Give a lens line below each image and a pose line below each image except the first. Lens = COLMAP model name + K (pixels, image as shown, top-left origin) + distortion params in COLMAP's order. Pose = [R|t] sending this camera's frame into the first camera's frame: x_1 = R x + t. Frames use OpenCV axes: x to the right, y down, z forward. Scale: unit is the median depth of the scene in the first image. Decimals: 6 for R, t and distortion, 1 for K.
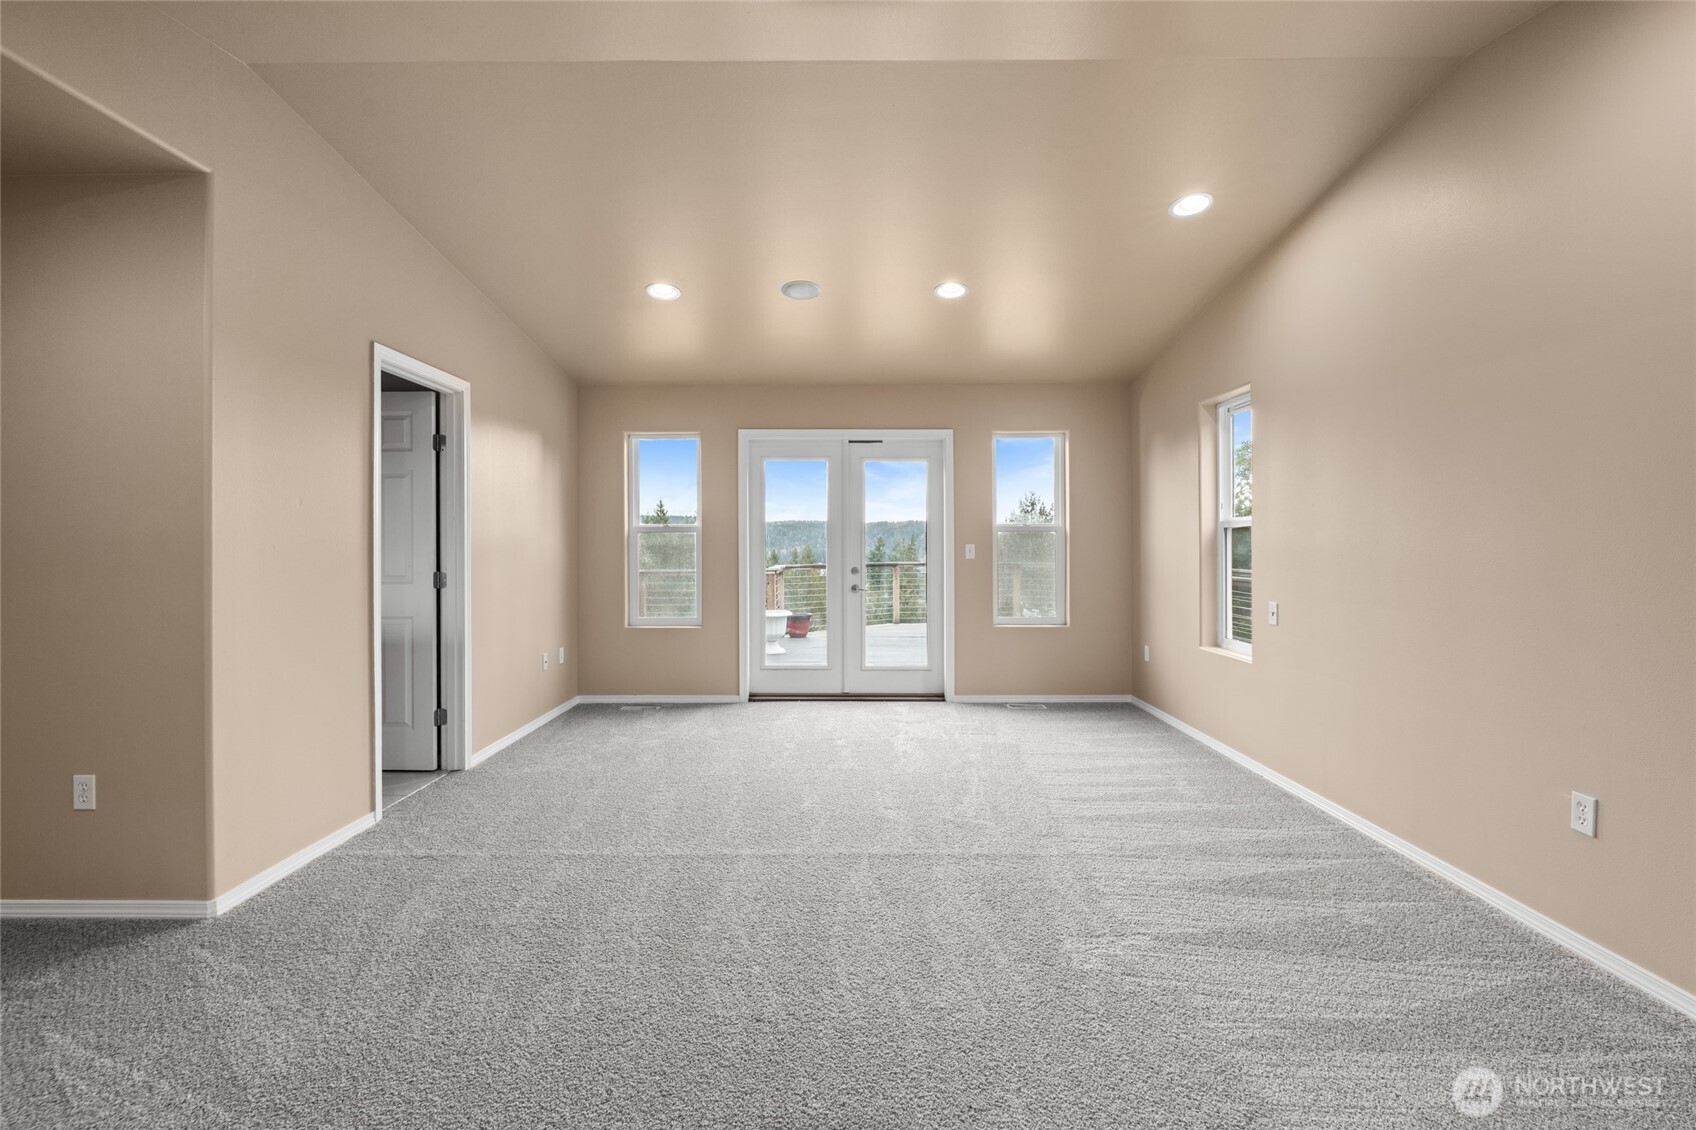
lens RADIAL K [[760.9, 0, 843.8], [0, 760.9, 547.4], [0, 0, 1]] dist [-0.002095, 0.000539]
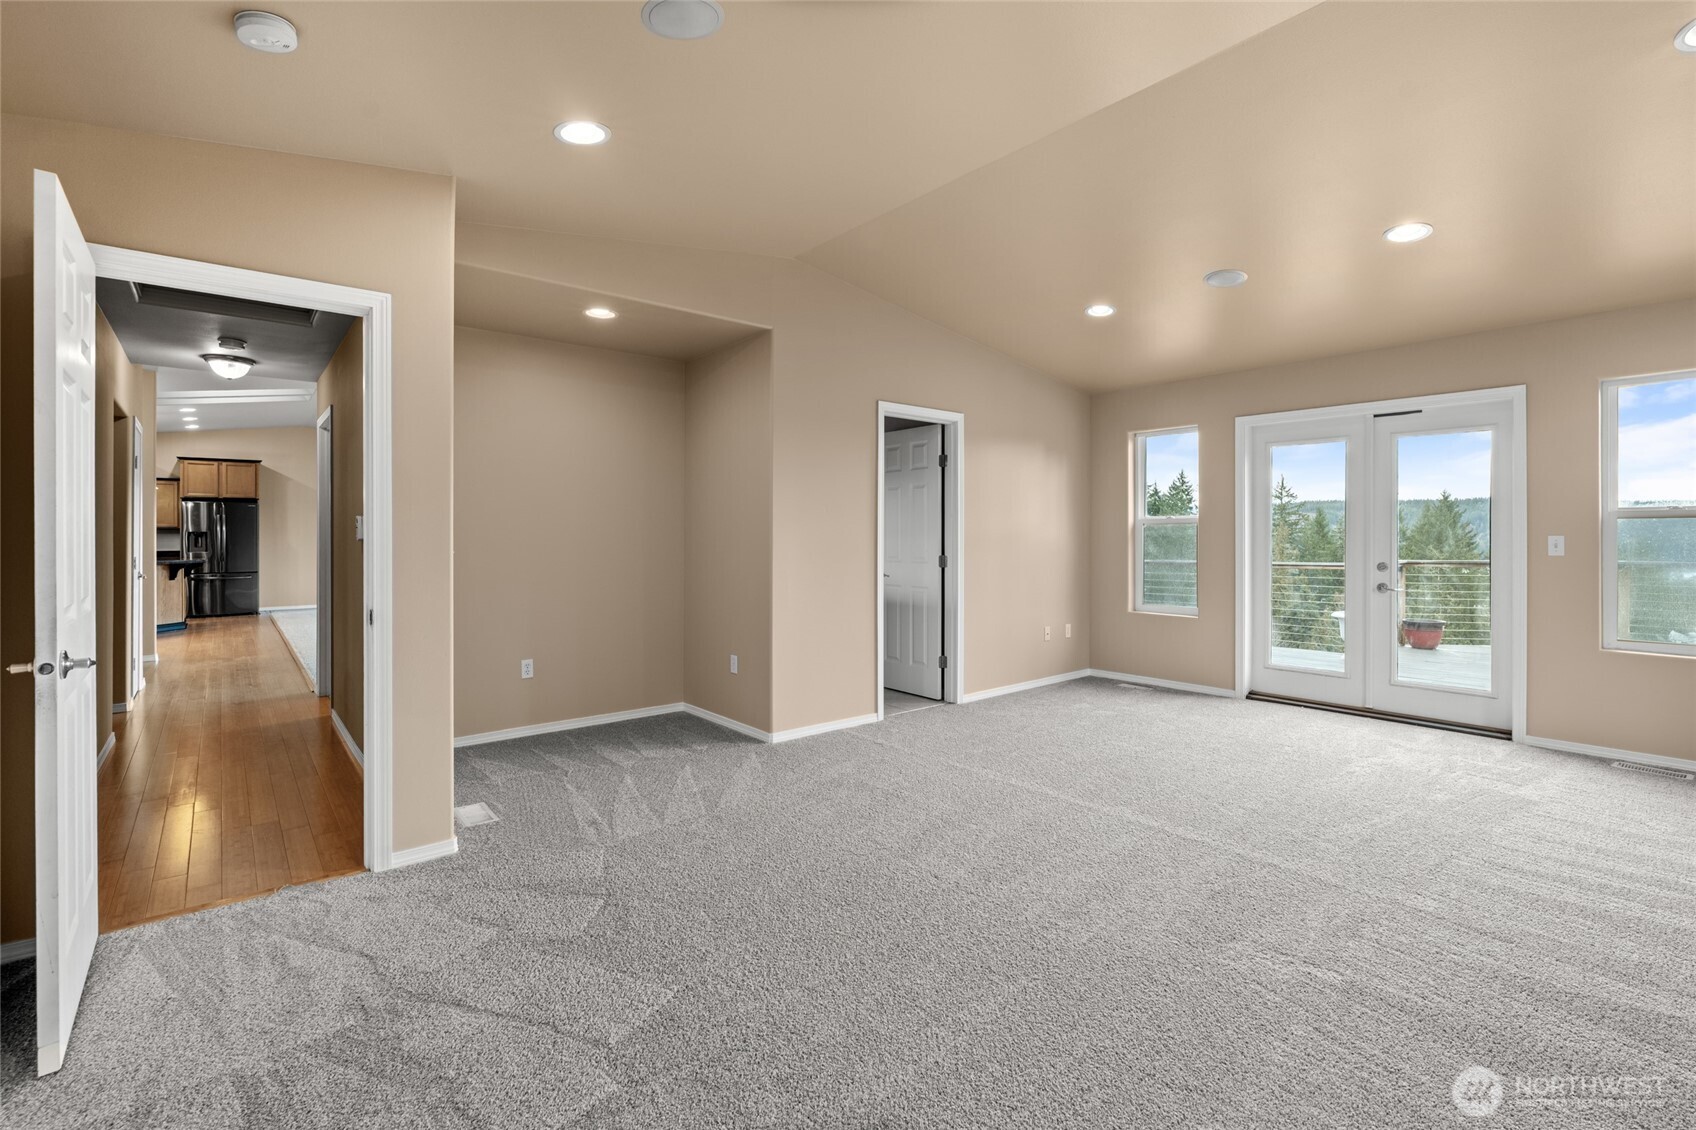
lens RADIAL K [[760.9, 0, 843.4], [0, 760.9, 540.6], [0, 0, 1]] dist [-0.002095, 0.000539]
pose [[0.639466, 0.007092, -0.768787, 0.303289], [-0.003871, 0.999974, 0.006005, -0.001741], [0.768810, -0.000864, 0.639477, -0.008805]]
